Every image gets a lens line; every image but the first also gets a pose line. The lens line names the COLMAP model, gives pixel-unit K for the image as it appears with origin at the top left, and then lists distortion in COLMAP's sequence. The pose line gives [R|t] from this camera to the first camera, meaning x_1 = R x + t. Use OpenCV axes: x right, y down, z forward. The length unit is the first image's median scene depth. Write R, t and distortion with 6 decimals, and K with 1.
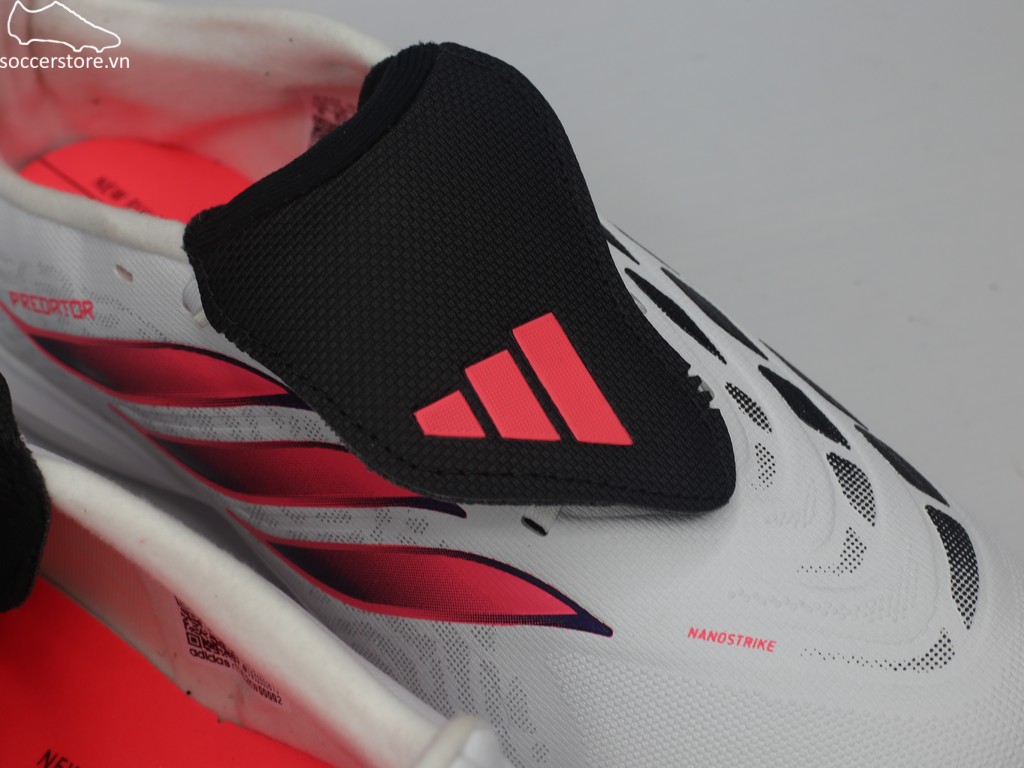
lens RADIAL K [[1820.0, 0, 512.0], [0, 1820.0, 384.0], [0, 0, 1]] dist [-0.142848, -0.107813]
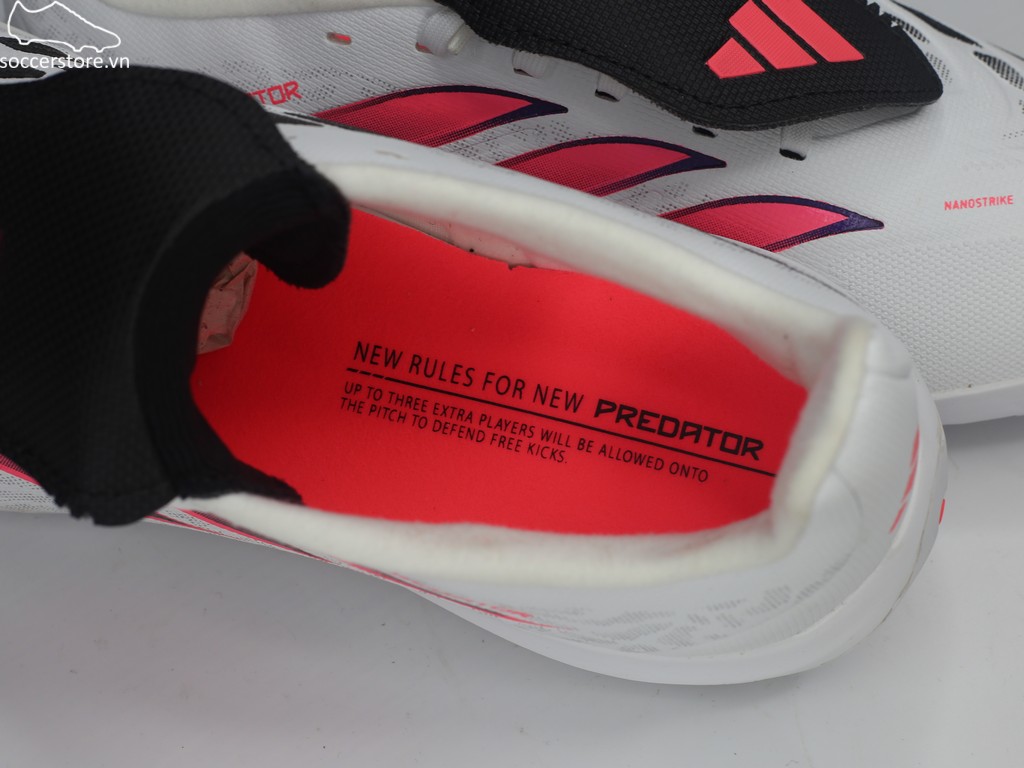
lens RADIAL K [[1820.0, 0, 512.0], [0, 1820.0, 384.0], [0, 0, 1]] dist [-0.142848, -0.107813]
pose [[0.929697, -0.264112, 0.256726, -0.480241], [0.259245, 0.964342, 0.053269, 0.111318], [-0.261640, 0.017031, 0.965015, -0.043677]]
